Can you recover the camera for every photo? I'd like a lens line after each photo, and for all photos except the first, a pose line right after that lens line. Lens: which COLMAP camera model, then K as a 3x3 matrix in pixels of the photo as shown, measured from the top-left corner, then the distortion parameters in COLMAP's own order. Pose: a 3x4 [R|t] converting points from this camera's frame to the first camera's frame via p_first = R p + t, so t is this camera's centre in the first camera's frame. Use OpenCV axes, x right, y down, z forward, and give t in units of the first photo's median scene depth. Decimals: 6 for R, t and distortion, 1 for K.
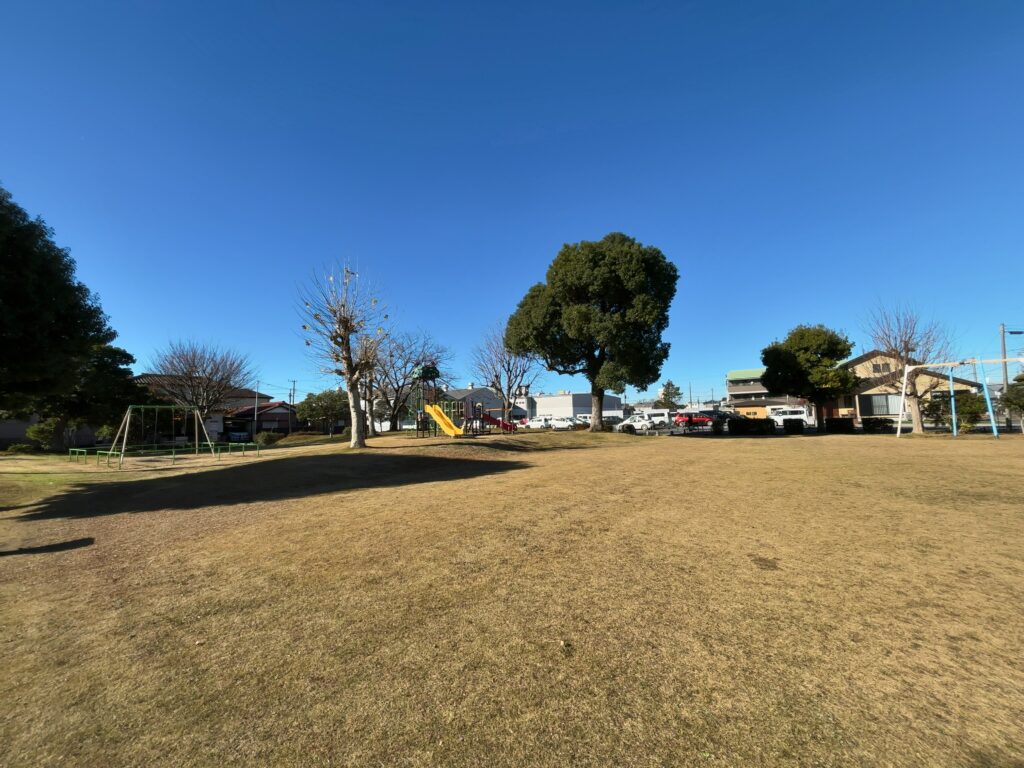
lens RADIAL K [[424.7, 0, 495.8], [0, 424.7, 383.1], [0, 0, 1]] dist [-0.002357, -0.000238]
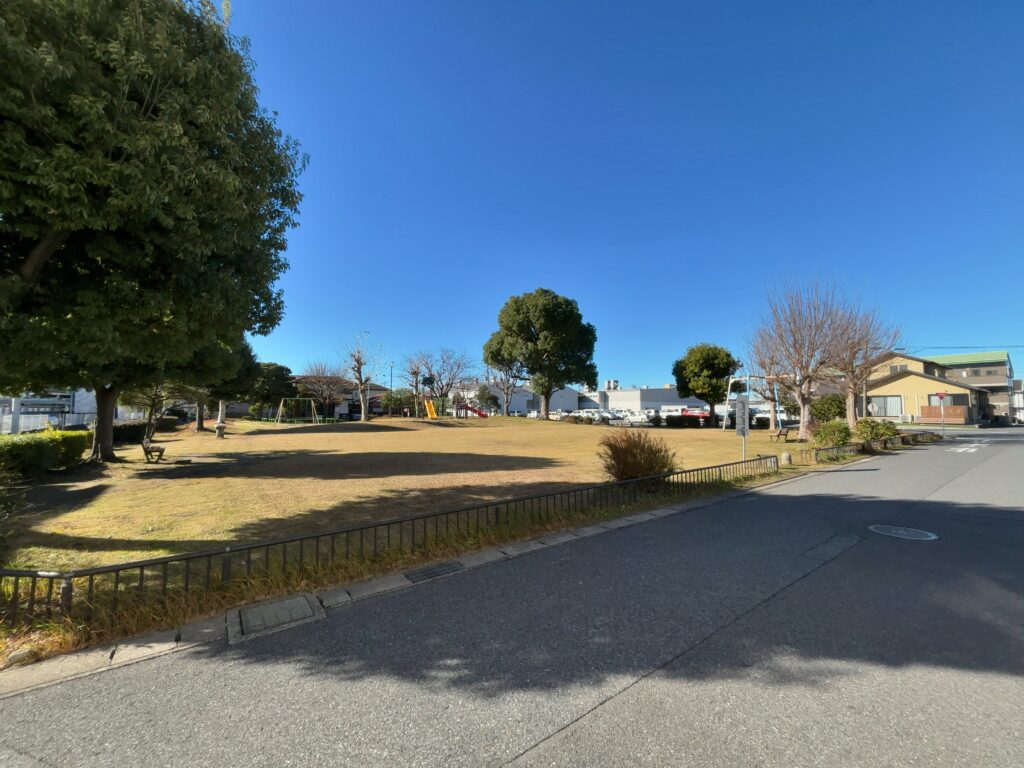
lens RADIAL K [[424.7, 0, 495.8], [0, 424.7, 383.1], [0, 0, 1]] dist [-0.002357, -0.000238]
pose [[0.946299, 0.007925, -0.323195, 0.605849], [0.000204, 0.999685, 0.025111, -0.054487], [0.323293, -0.023828, 0.945999, -0.462581]]
